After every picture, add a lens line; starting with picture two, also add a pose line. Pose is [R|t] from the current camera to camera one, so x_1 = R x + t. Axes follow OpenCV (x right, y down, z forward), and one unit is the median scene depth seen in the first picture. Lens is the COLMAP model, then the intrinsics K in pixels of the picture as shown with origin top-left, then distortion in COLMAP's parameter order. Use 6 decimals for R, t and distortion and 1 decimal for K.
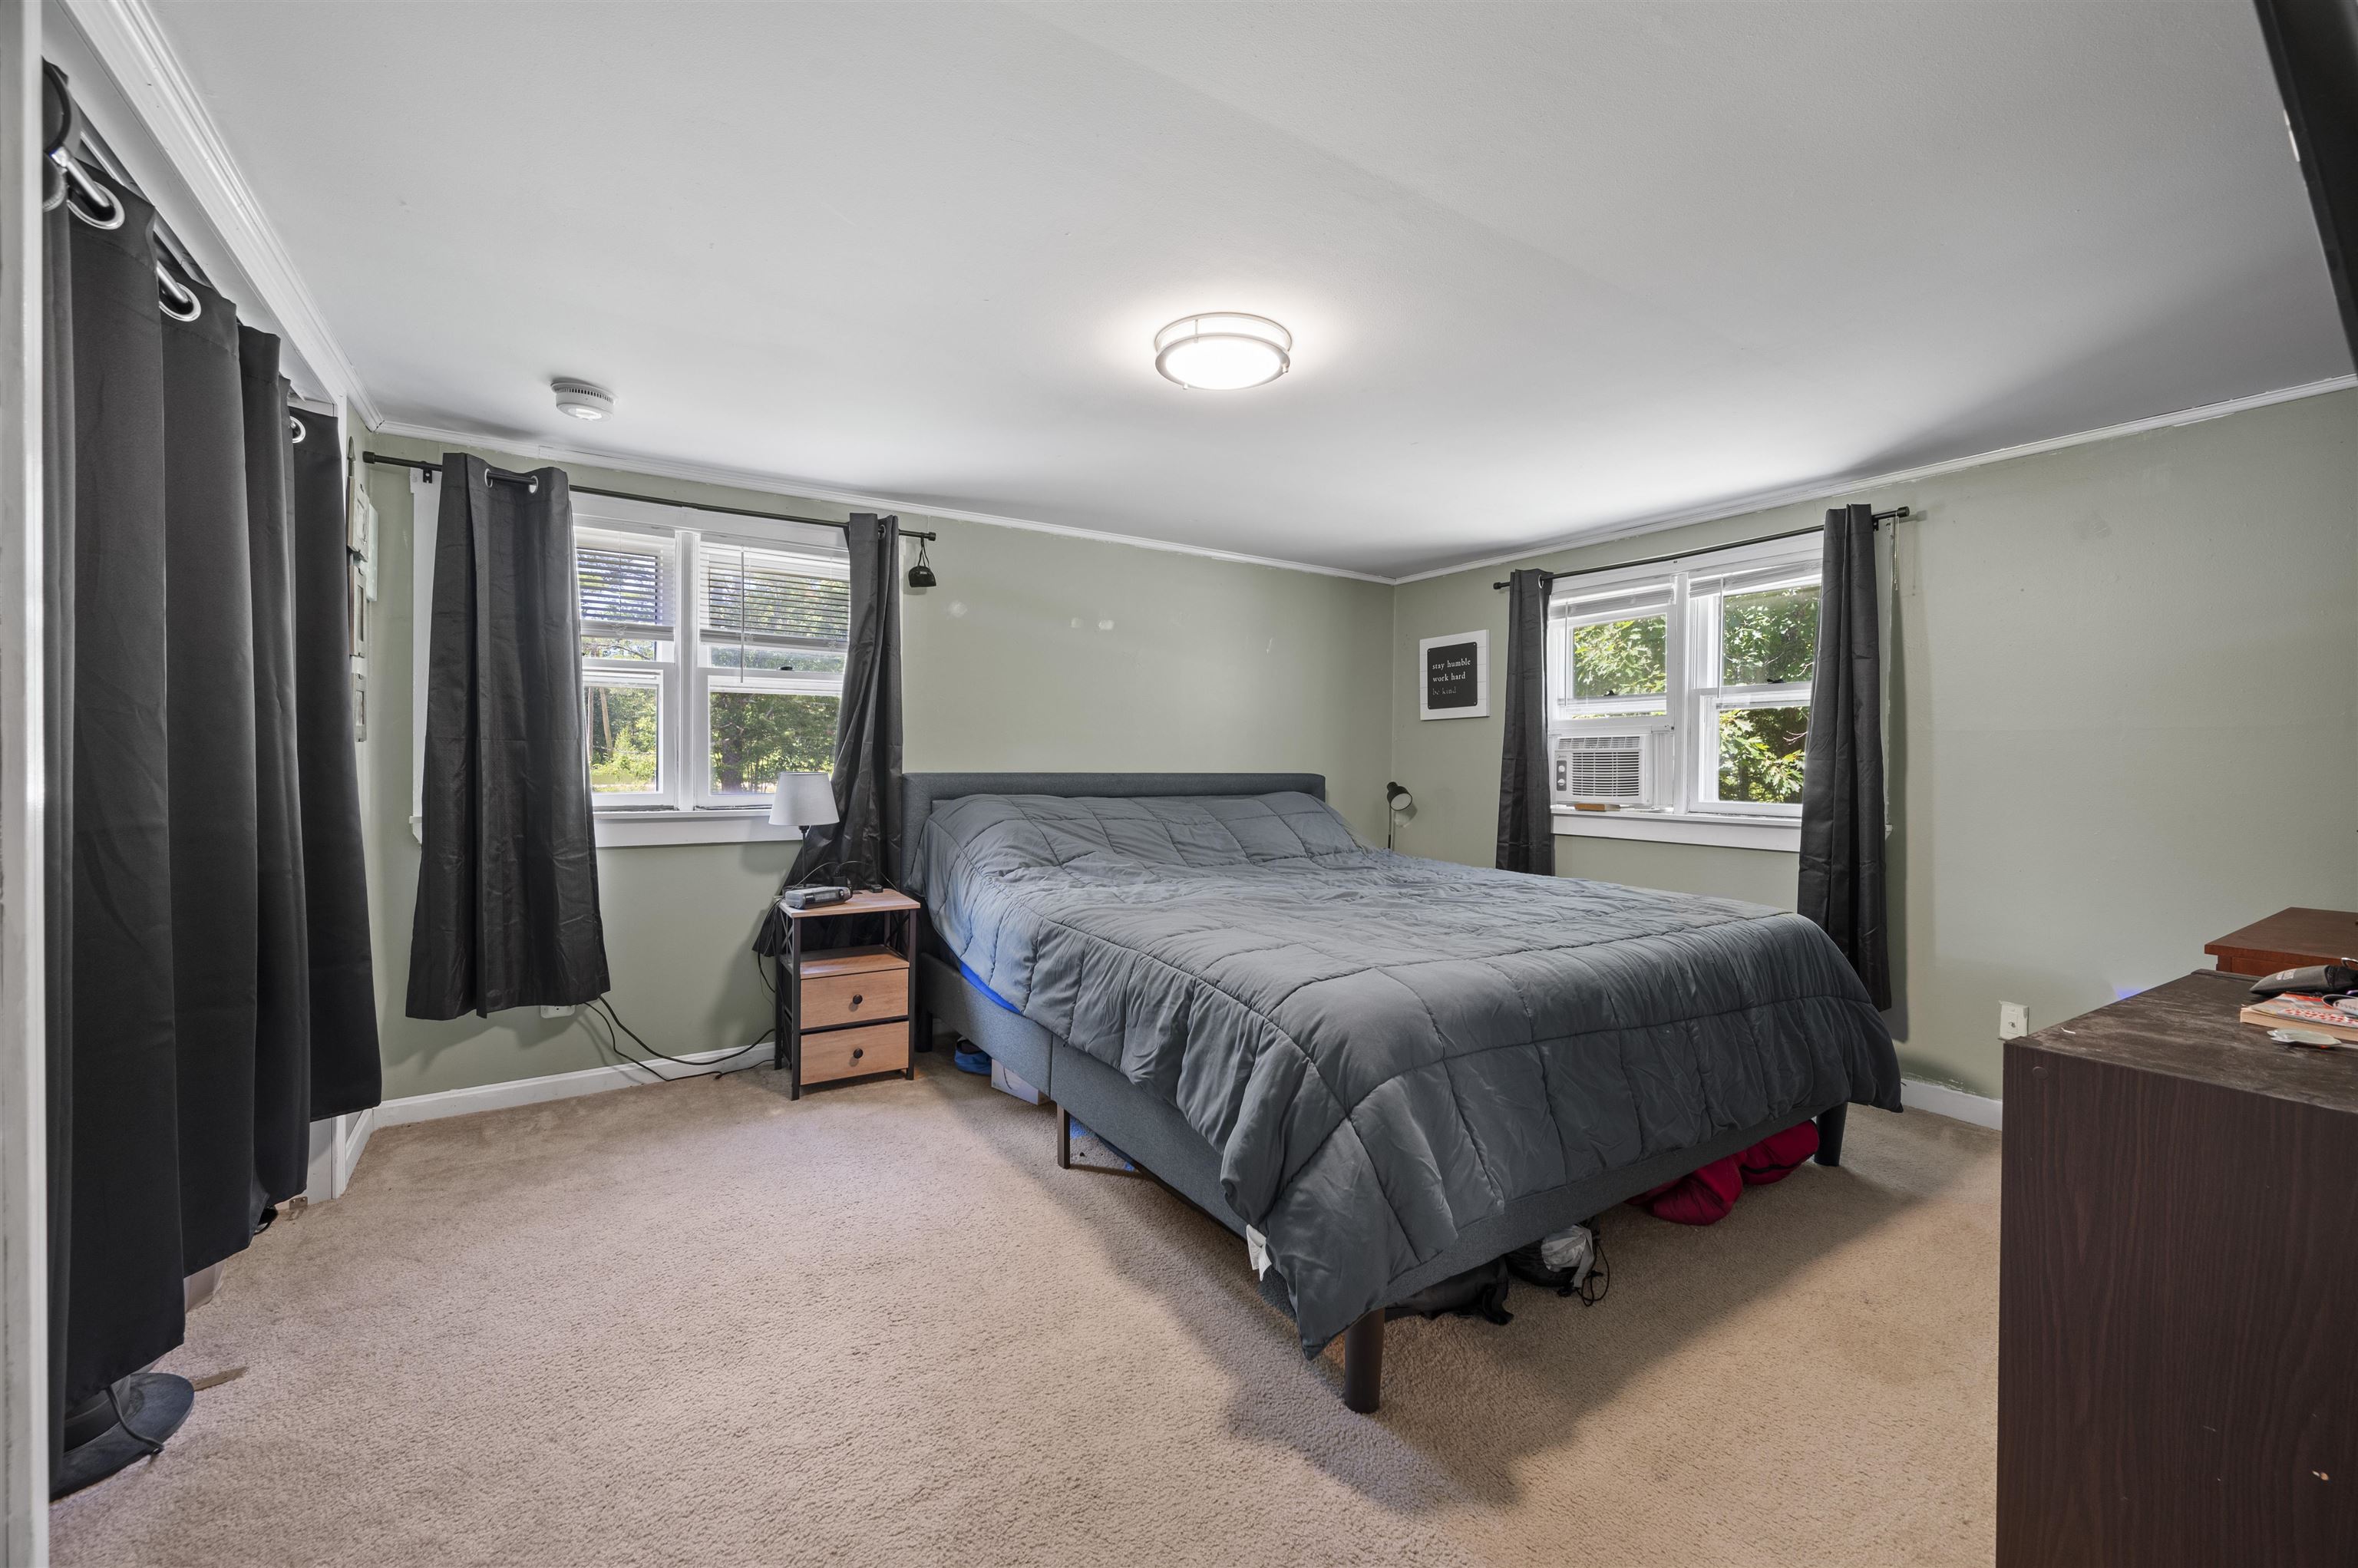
lens RADIAL K [[959.8, 0, 1187.7], [0, 959.8, 779.2], [0, 0, 1]] dist [-0.000256, 0.000087]
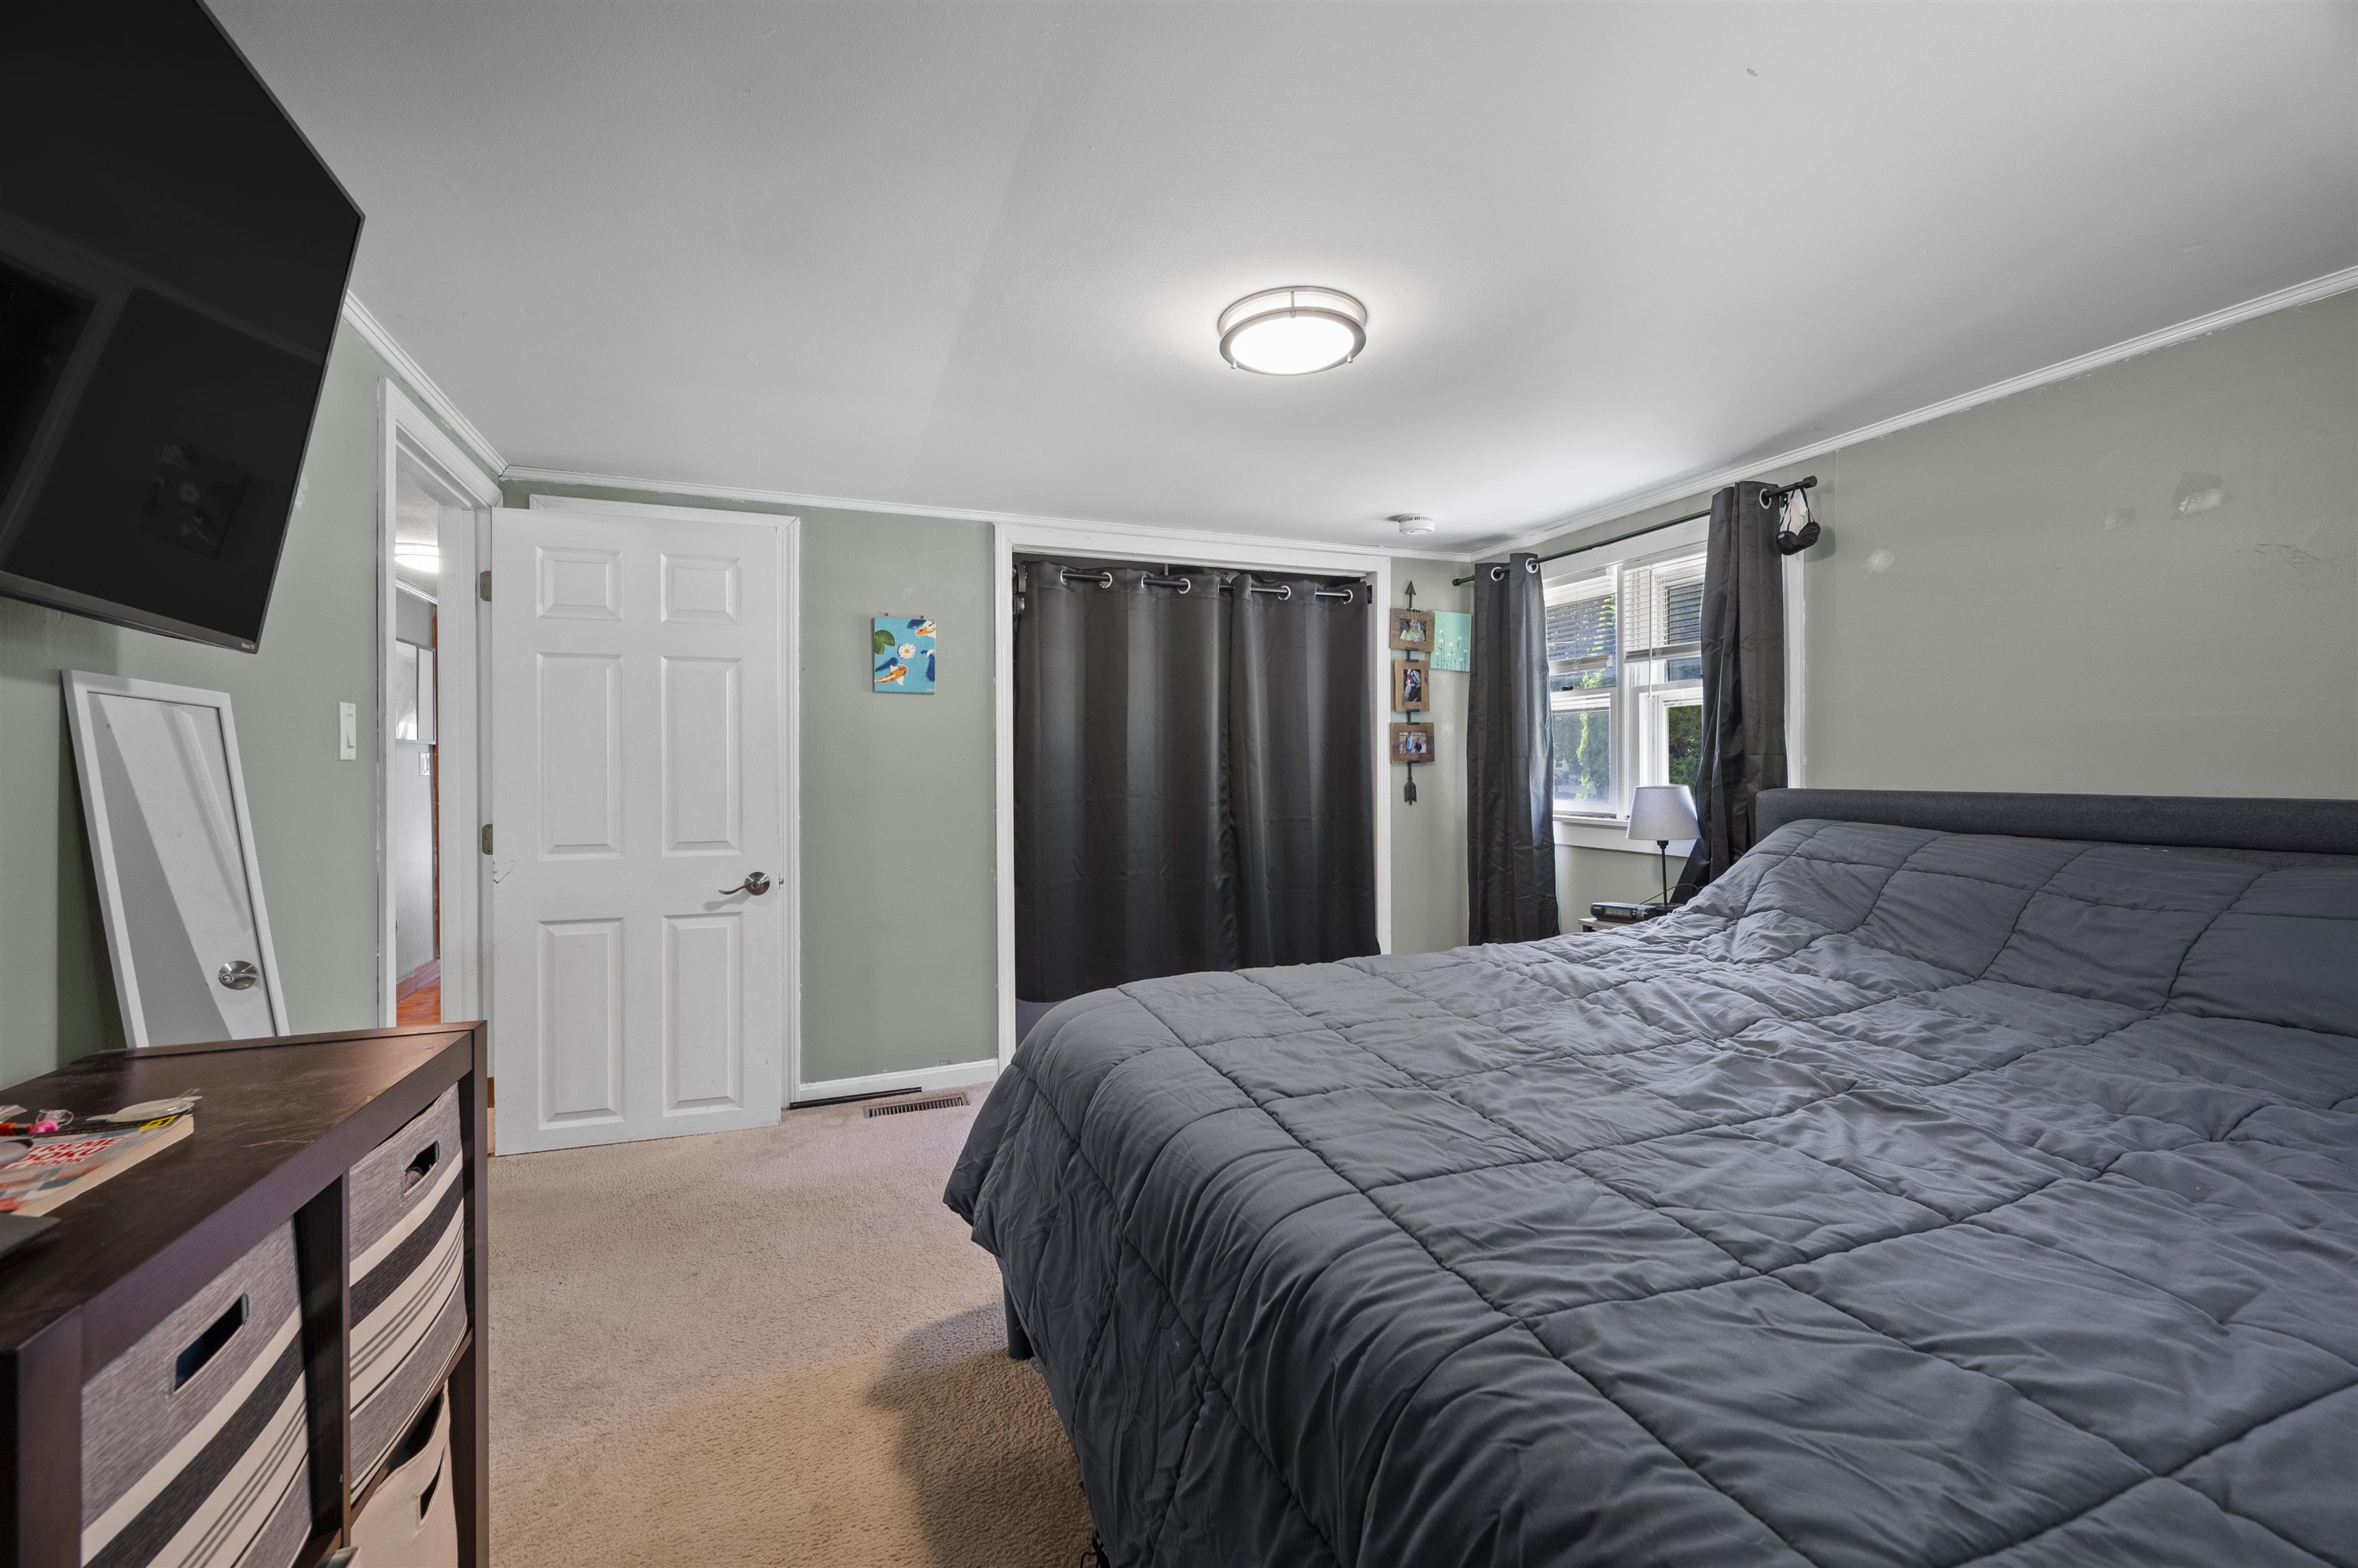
lens RADIAL K [[959.8, 0, 1181.8], [0, 959.8, 772.8], [0, 0, 1]] dist [-0.000256, 0.000087]
pose [[-0.212612, -0.000955, -0.977136, 0.693467], [-0.015716, 0.999874, 0.002442, -0.015957], [0.977010, 0.015876, -0.212600, 0.789866]]
